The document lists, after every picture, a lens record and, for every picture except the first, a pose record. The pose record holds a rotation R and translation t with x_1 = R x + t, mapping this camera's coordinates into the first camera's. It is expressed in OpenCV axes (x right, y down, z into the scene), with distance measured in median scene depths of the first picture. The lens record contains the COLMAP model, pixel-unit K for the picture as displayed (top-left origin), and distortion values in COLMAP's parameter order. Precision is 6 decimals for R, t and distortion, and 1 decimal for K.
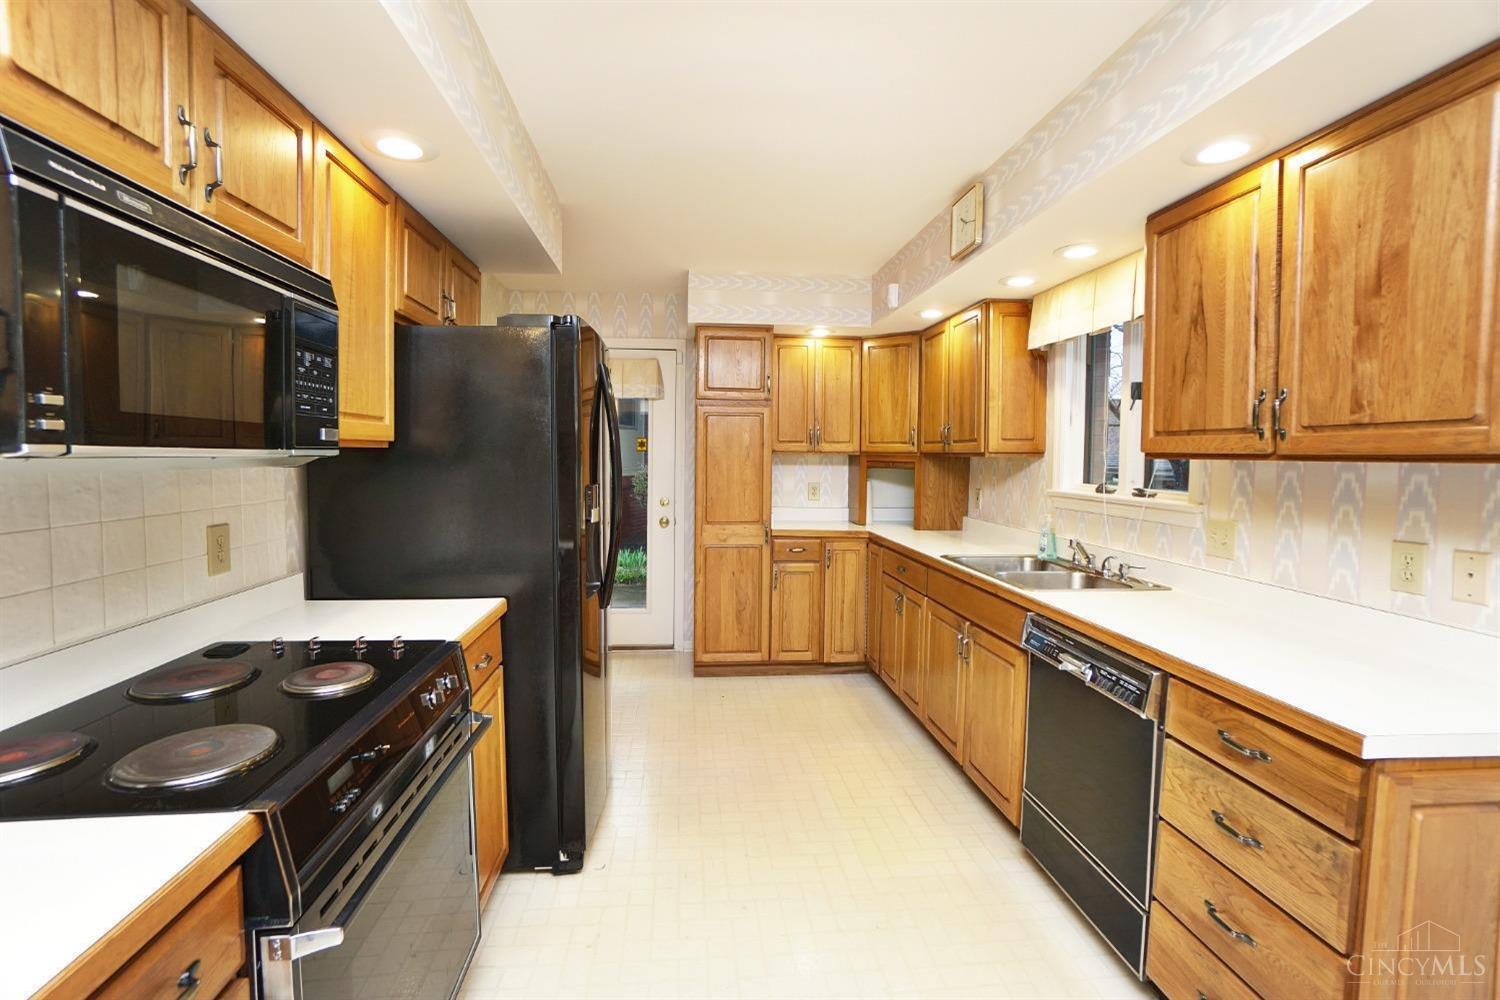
lens RADIAL K [[674.9, 0, 747.0], [0, 674.9, 493.0], [0, 0, 1]] dist [-0.013985, 0.000252]
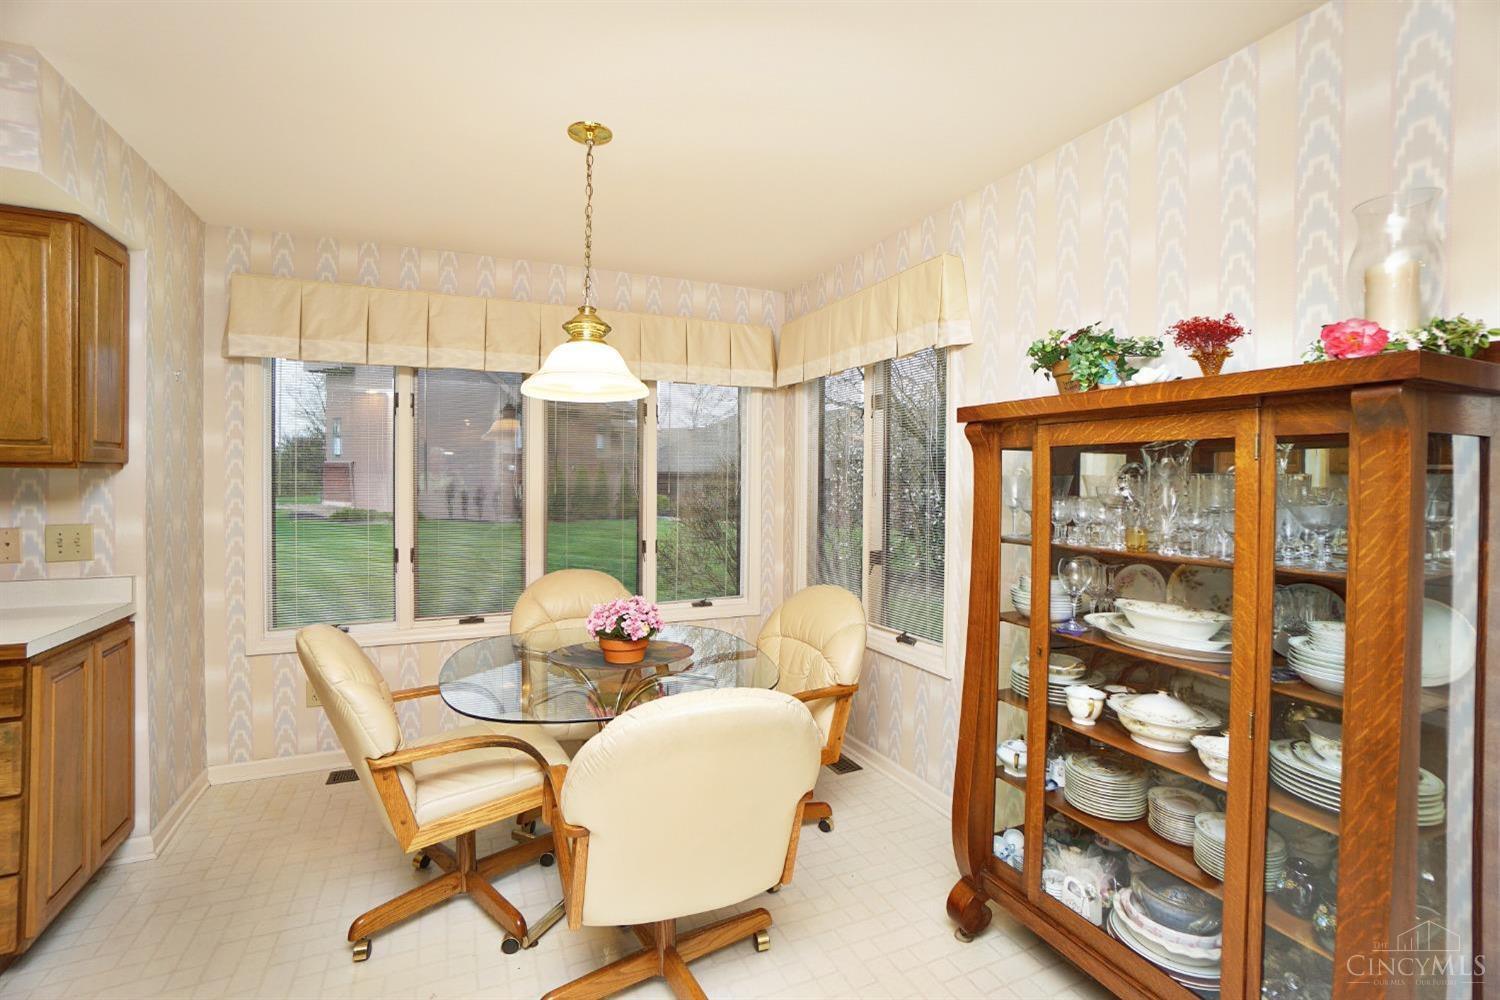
lens RADIAL K [[674.9, 0, 750.8], [0, 674.9, 490.7], [0, 0, 1]] dist [-0.013985, 0.000252]
pose [[-0.328462, -0.021783, 0.944266, -0.979157], [0.037127, 0.998664, 0.035952, 0.016179], [-0.943787, 0.046867, -0.327214, -0.091984]]
